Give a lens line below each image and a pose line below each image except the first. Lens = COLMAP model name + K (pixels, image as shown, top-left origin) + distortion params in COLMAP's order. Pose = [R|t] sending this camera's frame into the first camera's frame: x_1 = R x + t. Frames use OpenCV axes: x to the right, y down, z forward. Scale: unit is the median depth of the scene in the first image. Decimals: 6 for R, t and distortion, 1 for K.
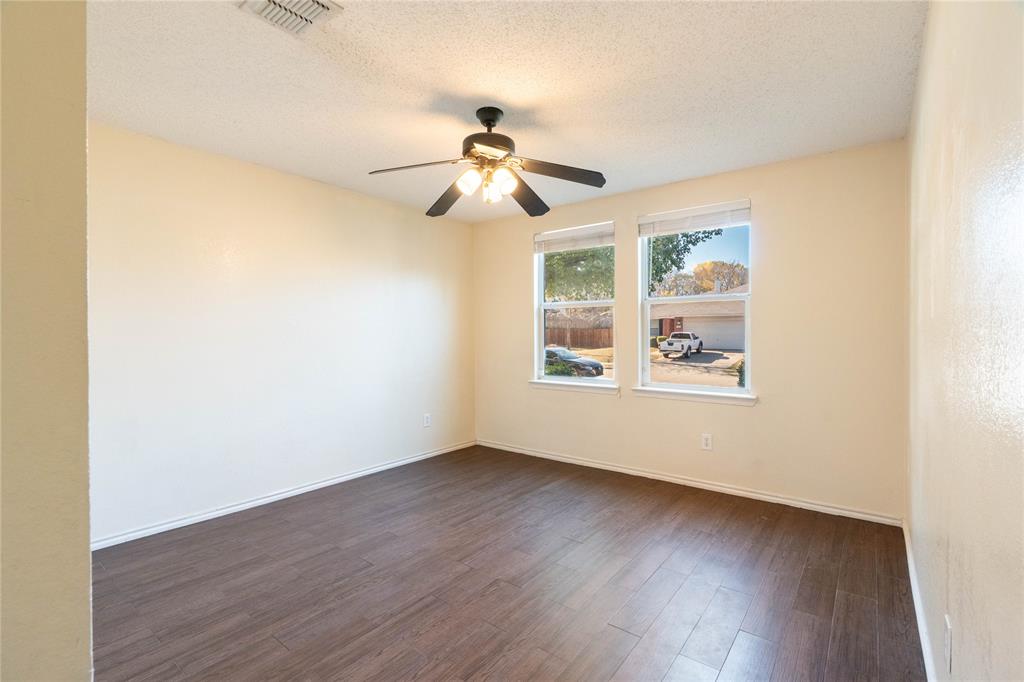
lens RADIAL K [[458.1, 0, 516.8], [0, 458.1, 337.8], [0, 0, 1]] dist [-0.011275, 0.003062]
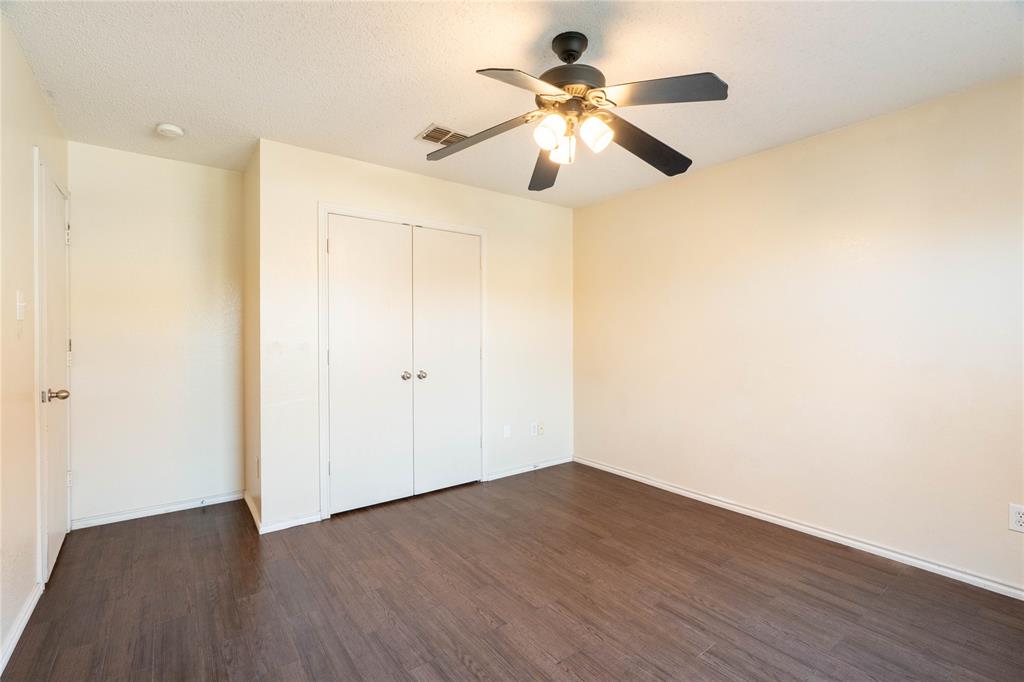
lens RADIAL K [[458.1, 0, 517.0], [0, 458.1, 344.3], [0, 0, 1]] dist [-0.011275, 0.003062]
pose [[-0.250453, 0.020397, -0.967914, 0.670596], [-0.013497, 0.999607, 0.024557, -0.006630], [0.968035, 0.019214, -0.250079, 1.084079]]
